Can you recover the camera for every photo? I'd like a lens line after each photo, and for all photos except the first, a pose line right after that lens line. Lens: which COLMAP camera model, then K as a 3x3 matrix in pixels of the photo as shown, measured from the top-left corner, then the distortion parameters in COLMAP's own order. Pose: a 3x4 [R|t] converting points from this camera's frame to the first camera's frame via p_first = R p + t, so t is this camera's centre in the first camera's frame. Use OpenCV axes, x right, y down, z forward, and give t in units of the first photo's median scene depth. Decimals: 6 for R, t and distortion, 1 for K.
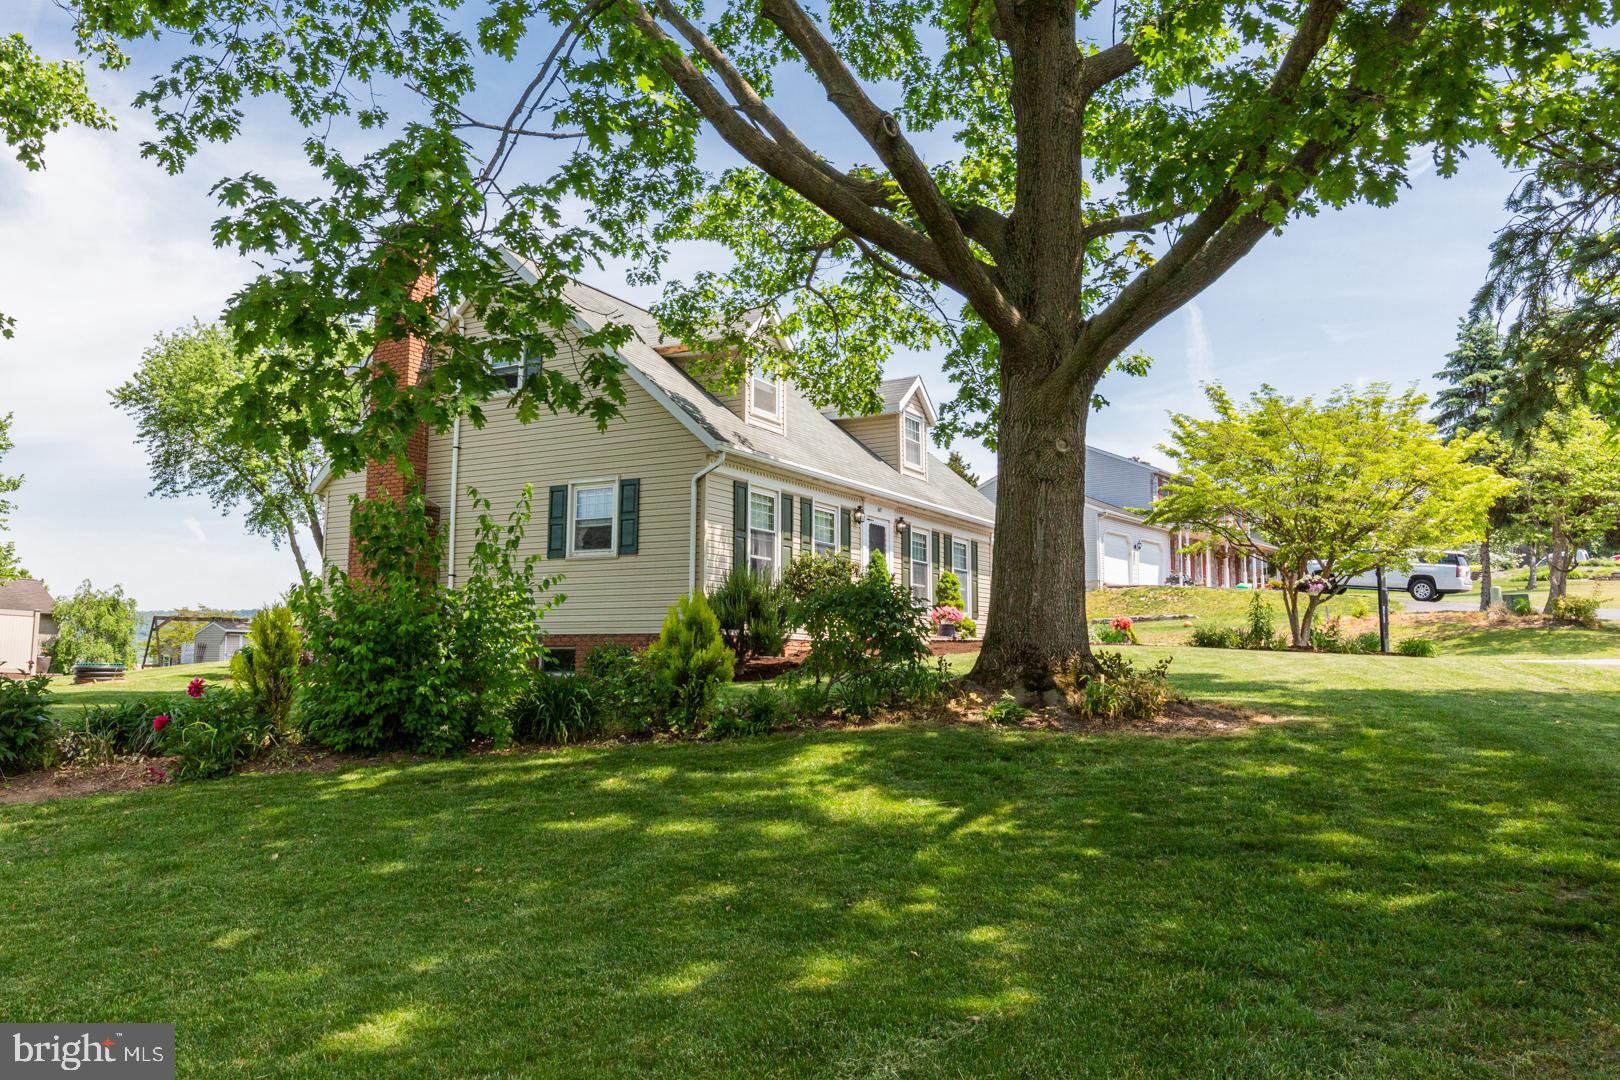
lens RADIAL K [[1154.8, 0, 809.1], [0, 1154.8, 510.1], [0, 0, 1]] dist [-0.008517, -0.005099]
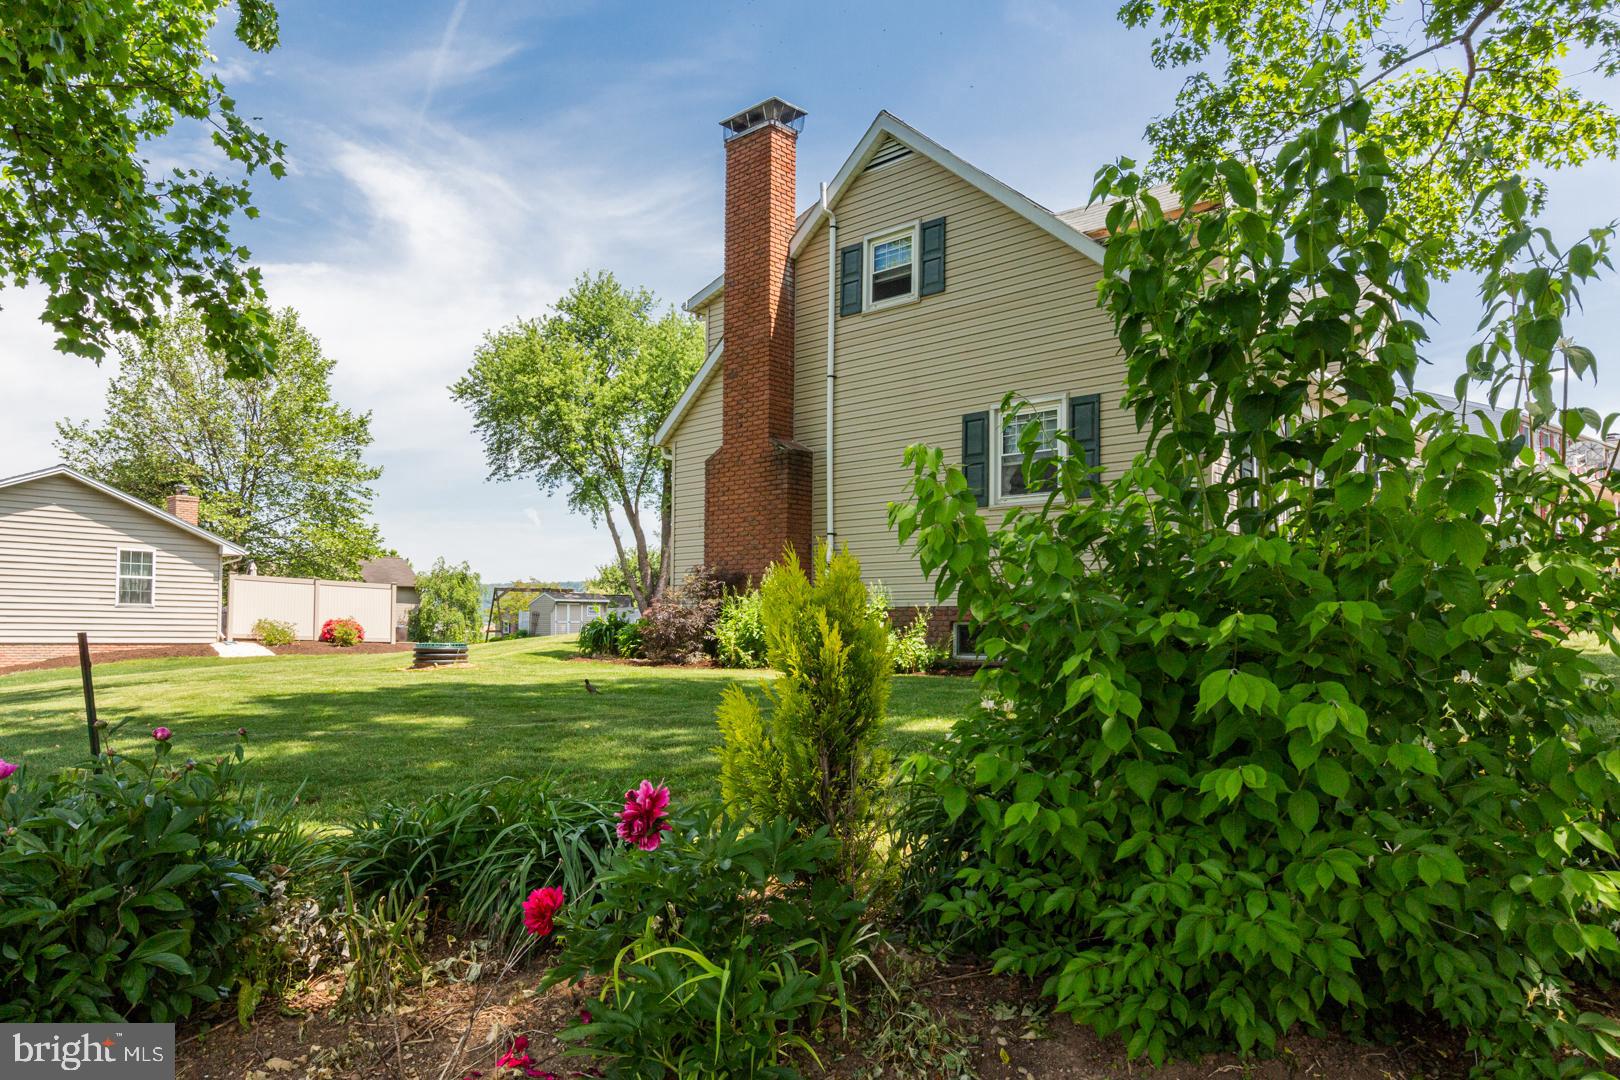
lens RADIAL K [[961.9, 0, 808.9], [0, 961.9, 552.0], [0, 0, 1]] dist [0.004090, 0.002553]
pose [[0.980070, -0.016911, -0.197932, -0.083695], [0.028611, 0.997998, 0.056400, 0.013286], [0.196582, -0.060939, 0.978592, 0.145244]]
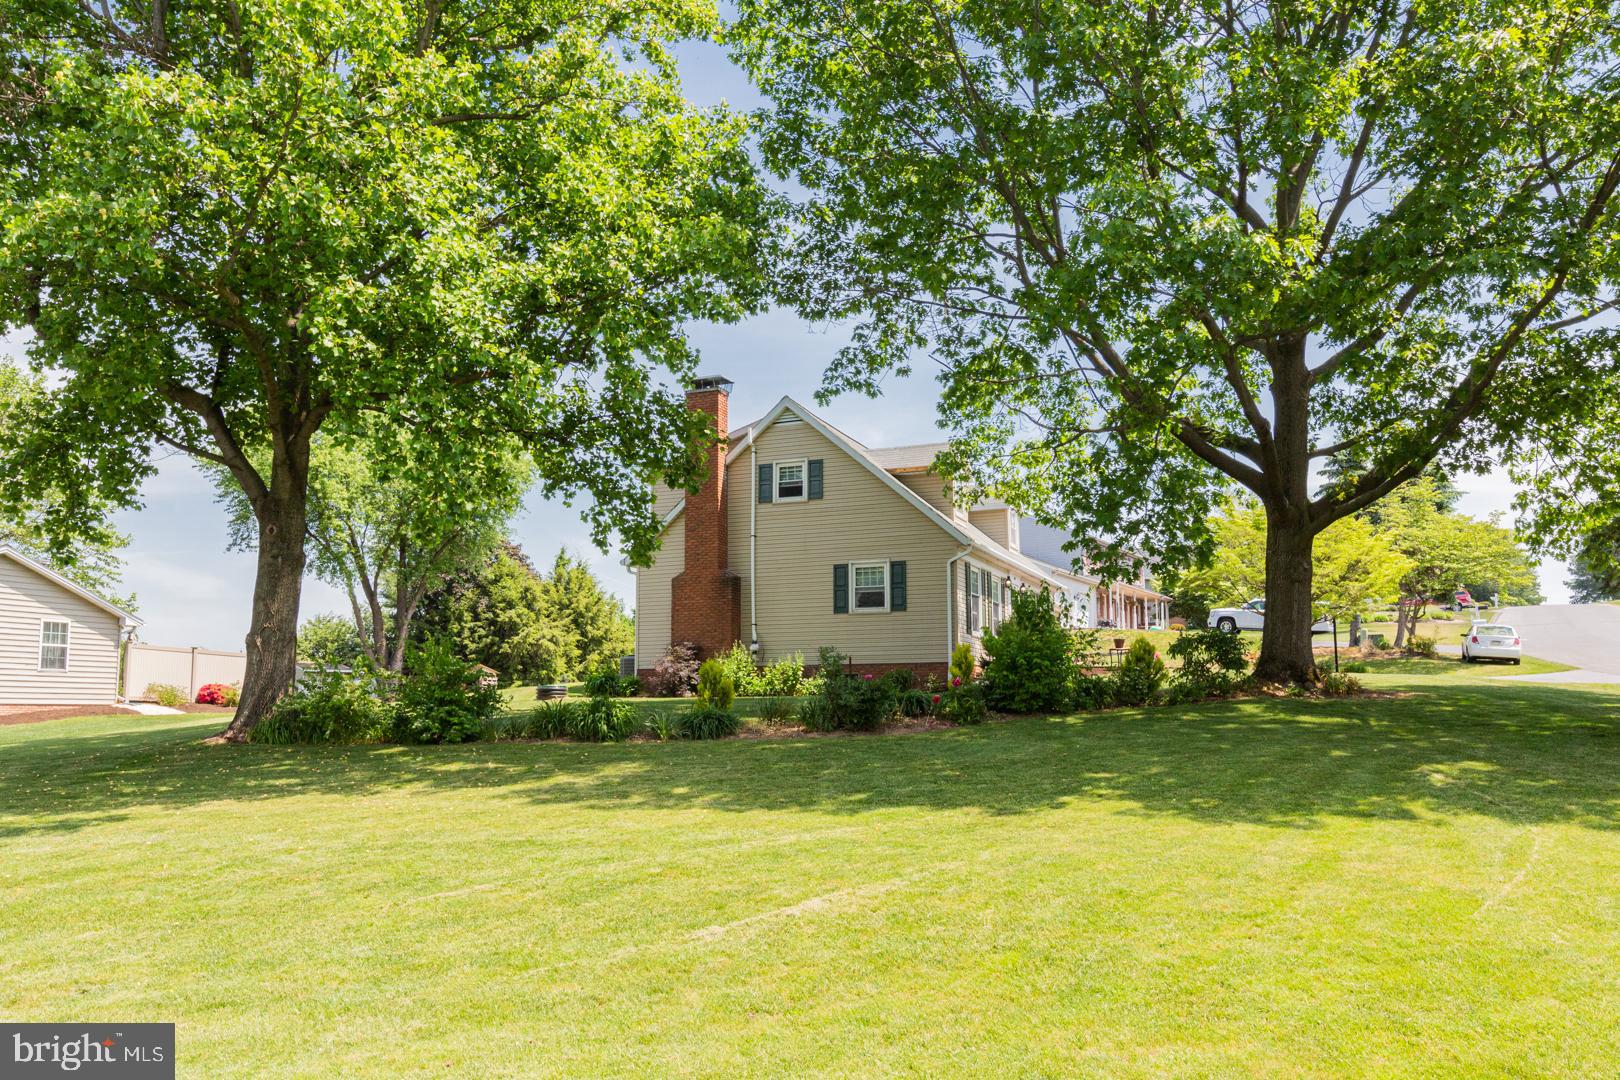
lens RADIAL K [[1148.5, 0, 762.3], [0, 1148.5, 537.7], [0, 0, 1]] dist [0.008829, 0.000276]
pose [[0.988943, 0.008960, 0.148027, -0.223954], [-0.007339, 0.999907, -0.011496, -0.015681], [-0.148116, 0.010283, 0.988916, -0.187665]]
